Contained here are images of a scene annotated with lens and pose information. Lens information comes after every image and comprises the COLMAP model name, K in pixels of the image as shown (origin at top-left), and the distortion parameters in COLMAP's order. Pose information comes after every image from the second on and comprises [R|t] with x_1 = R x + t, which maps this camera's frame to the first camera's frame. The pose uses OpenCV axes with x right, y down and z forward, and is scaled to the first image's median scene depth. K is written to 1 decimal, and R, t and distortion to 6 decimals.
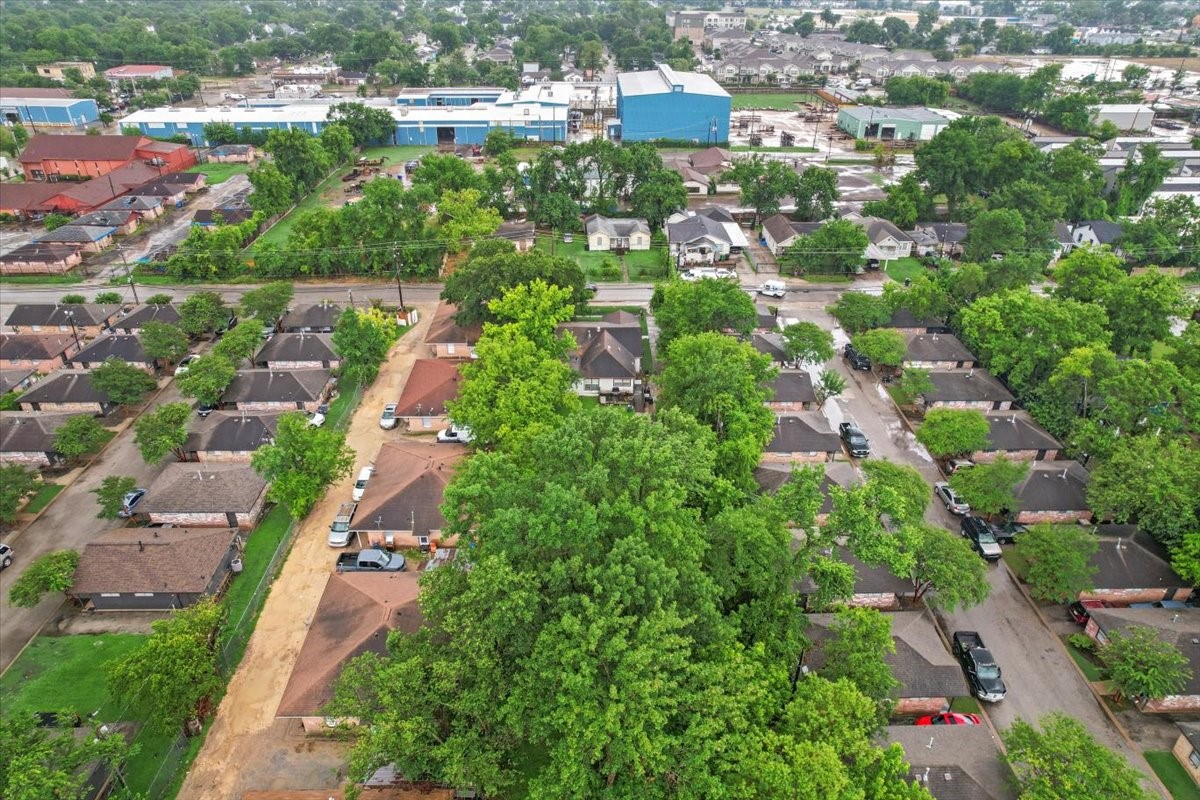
lens RADIAL K [[772.0, 0, 598.9], [0, 772.0, 401.4], [0, 0, 1]] dist [-0.079388, 0.069027]
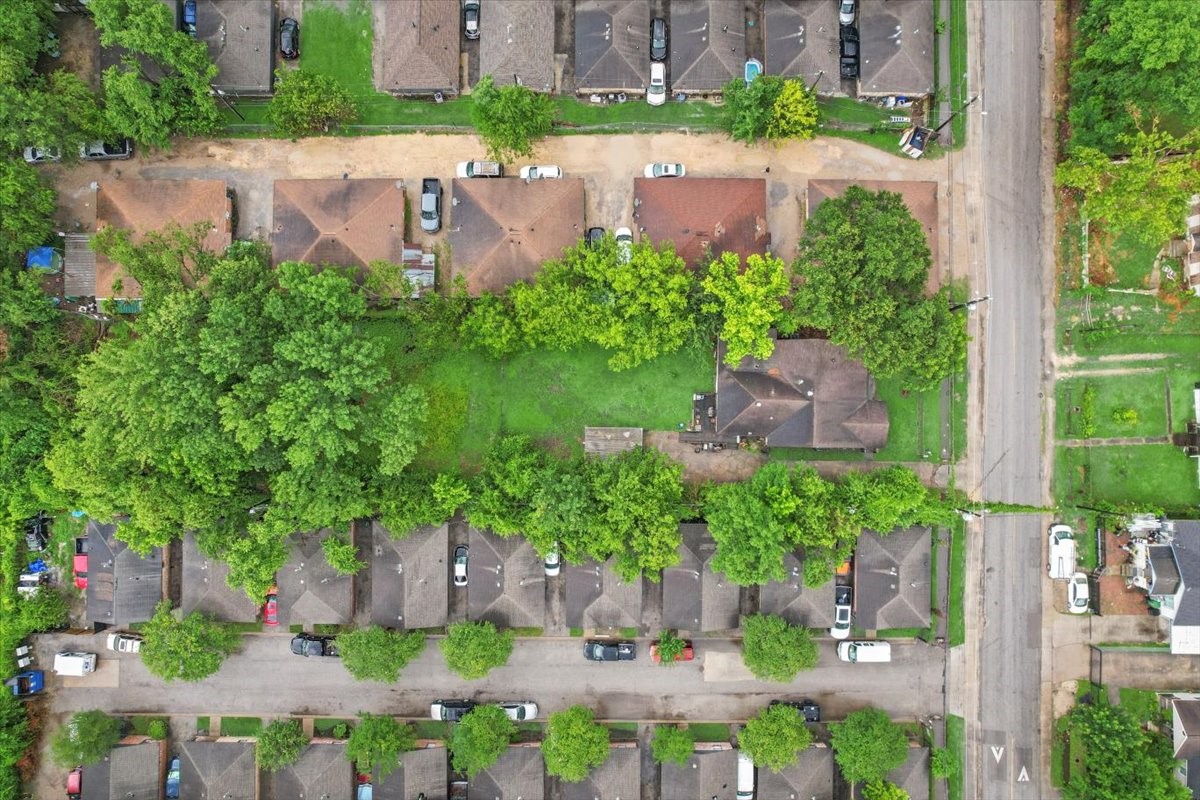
lens RADIAL K [[772.0, 0, 597.2], [0, 772.0, 399.8], [0, 0, 1]] dist [-0.079388, 0.069027]
pose [[-0.025446, 0.999427, -0.022316, 0.022316], [-0.497916, 0.006686, 0.867199, -0.502912], [0.866852, 0.033178, 0.497461, 0.308171]]
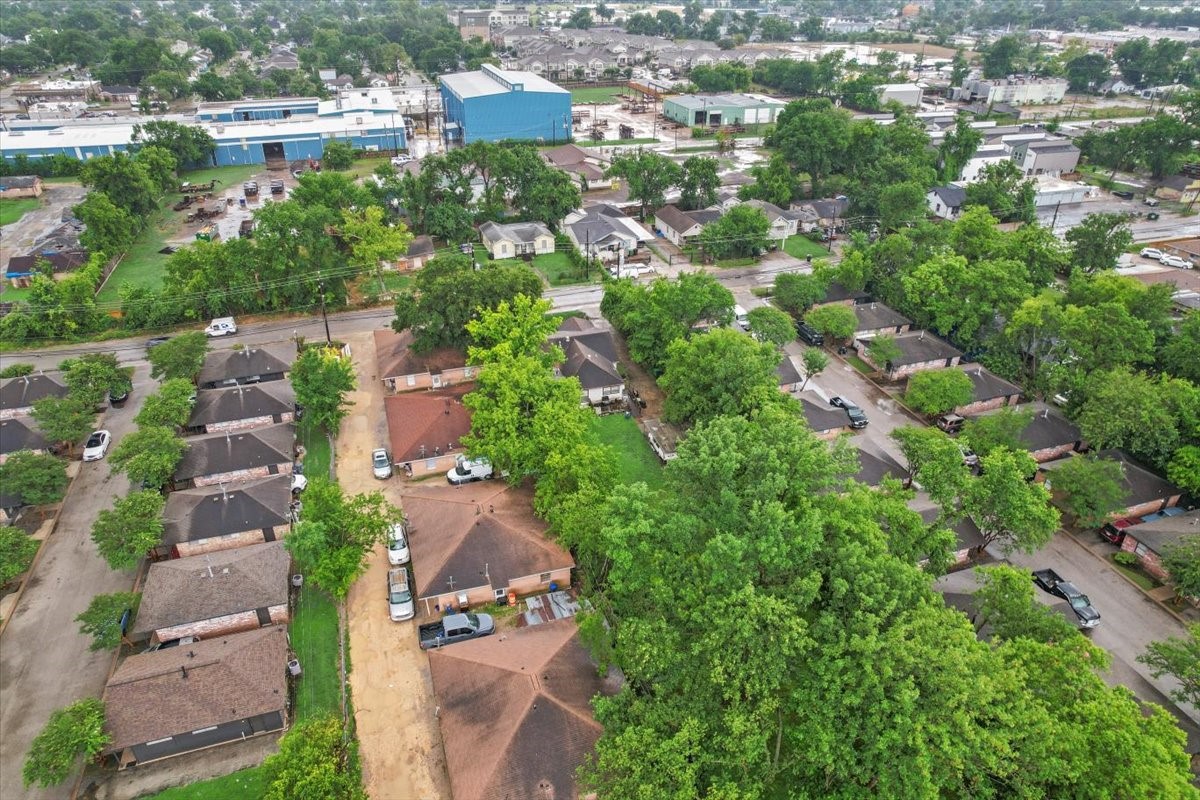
lens RADIAL K [[772.0, 0, 601.6], [0, 772.0, 401.0], [0, 0, 1]] dist [-0.079388, 0.069027]
pose [[0.956594, -0.146258, 0.252063, -0.159489], [0.145906, 0.989092, 0.020192, -0.022655], [-0.252267, 0.017462, 0.967500, 0.044800]]
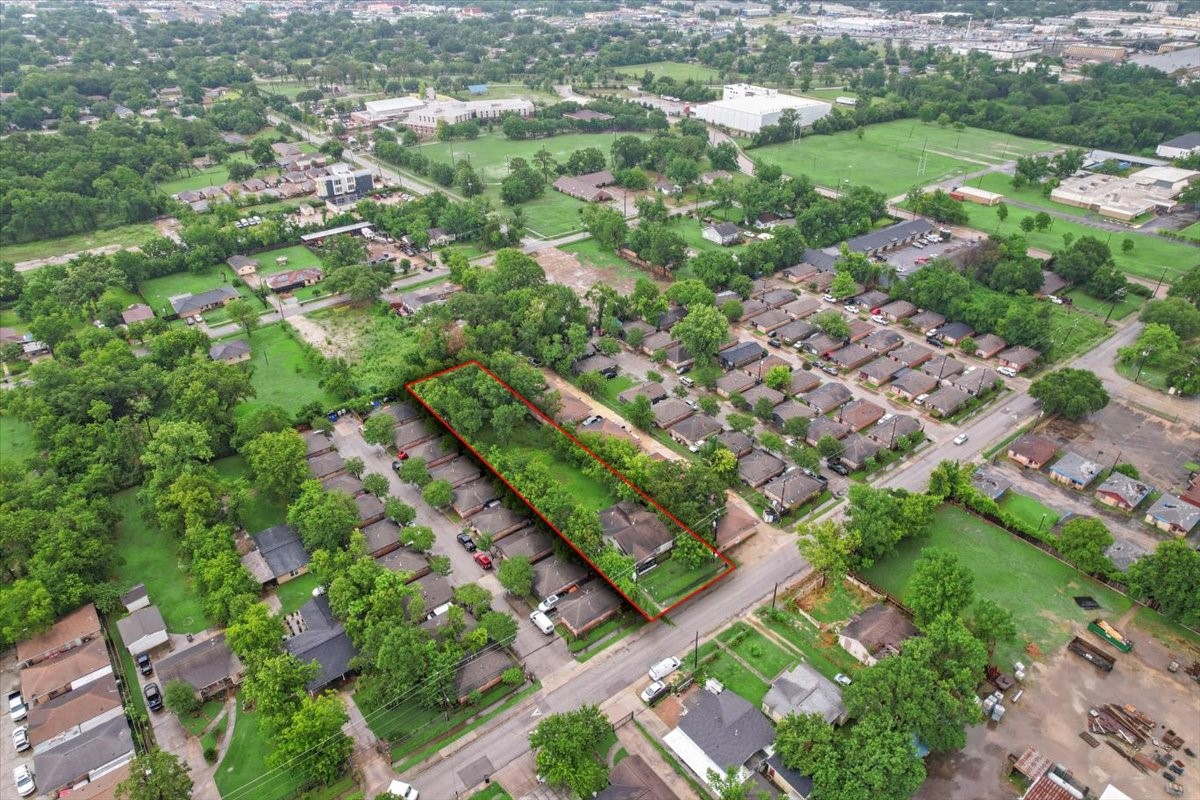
lens RADIAL K [[772.0, 0, 603.7], [0, 772.0, 389.0], [0, 0, 1]] dist [-0.079388, 0.069027]
pose [[-0.797222, 0.302332, -0.522526, 0.592016], [-0.304851, 0.545471, 0.780722, -1.093612], [0.521060, 0.781701, -0.342695, 0.966044]]
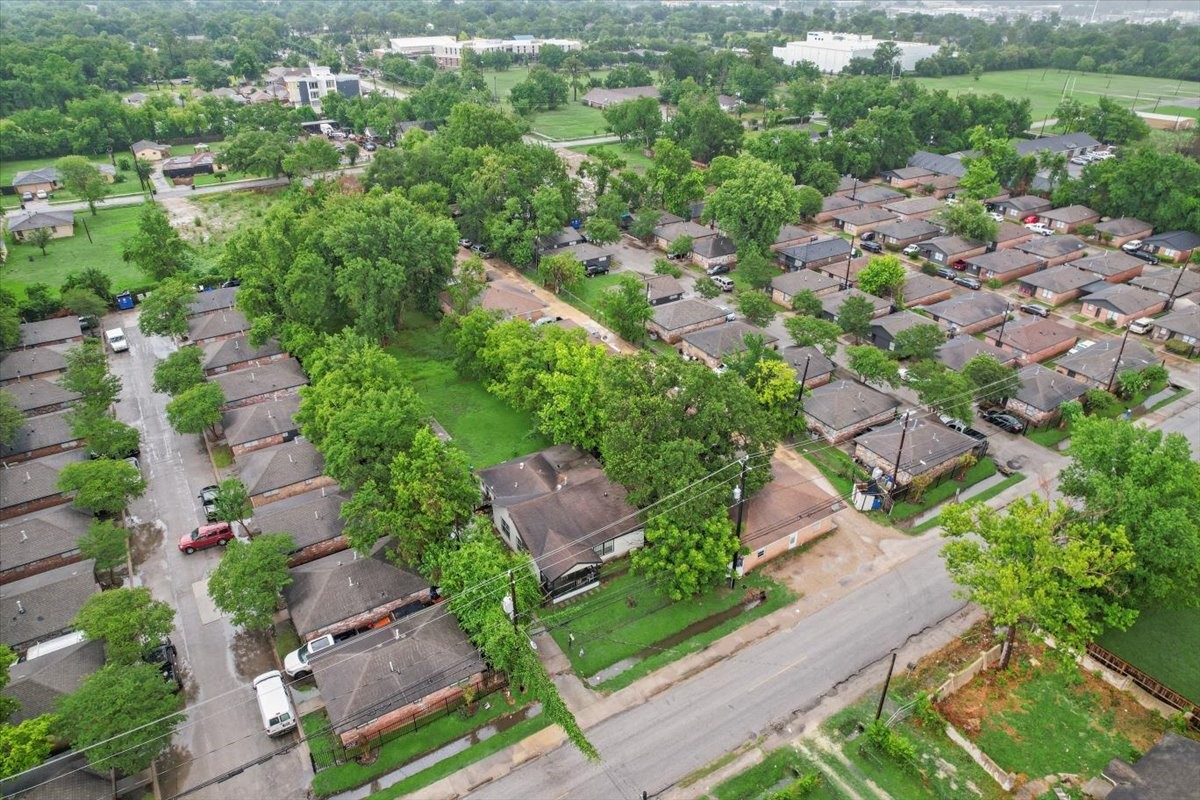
lens RADIAL K [[772.0, 0, 602.5], [0, 772.0, 391.1], [0, 0, 1]] dist [-0.079388, 0.069027]
pose [[-0.856111, 0.242355, -0.456440, 0.201335], [-0.264577, 0.553150, 0.789952, -0.536148], [0.443929, 0.797050, -0.409437, 0.924233]]
